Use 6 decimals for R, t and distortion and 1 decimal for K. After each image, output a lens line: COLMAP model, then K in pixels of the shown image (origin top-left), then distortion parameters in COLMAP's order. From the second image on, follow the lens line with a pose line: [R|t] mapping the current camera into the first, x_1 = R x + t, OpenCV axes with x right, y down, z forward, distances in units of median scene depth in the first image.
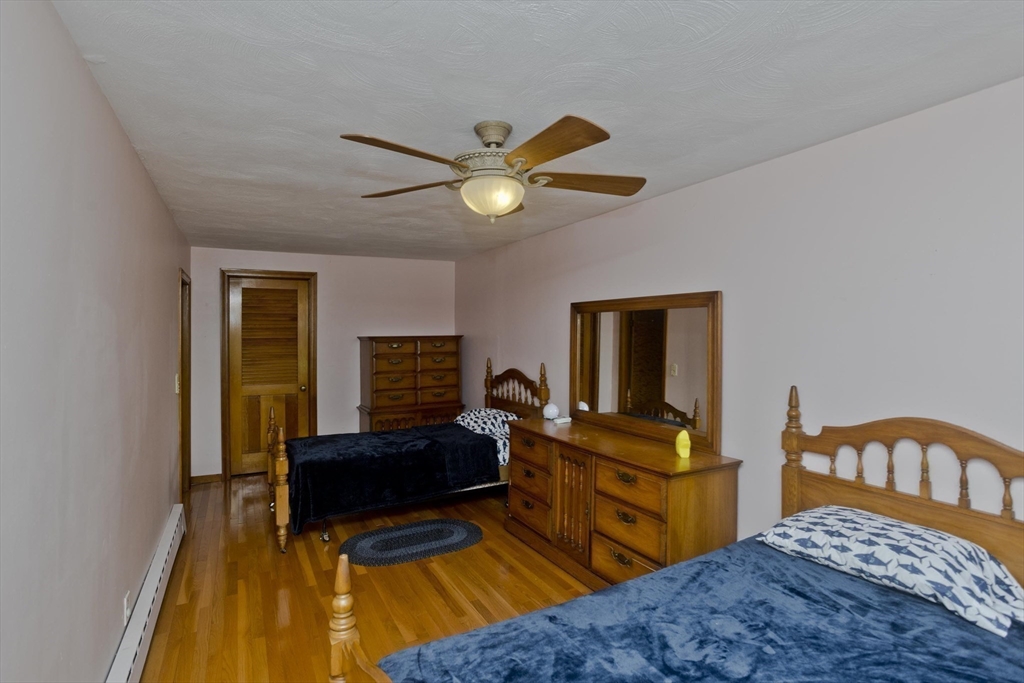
lens RADIAL K [[503.6, 0, 512.0], [0, 503.6, 341.5], [0, 0, 1]] dist [0.000176, 0.000283]
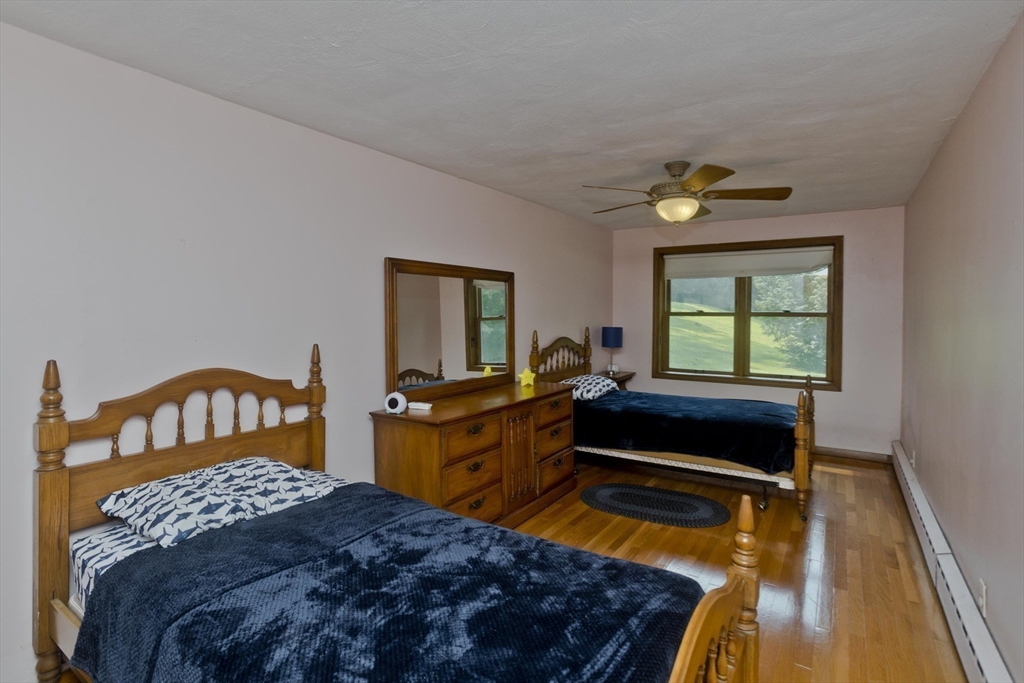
lens RADIAL K [[526.0, 0, 508.6], [0, 526.0, 323.3], [0, 0, 1]] dist [-0.025465, 0.001055]
pose [[-0.478004, -0.043782, 0.877266, -0.567160], [-0.012871, 0.998999, 0.042845, -0.011003], [-0.878263, 0.009189, -0.478089, 1.048219]]
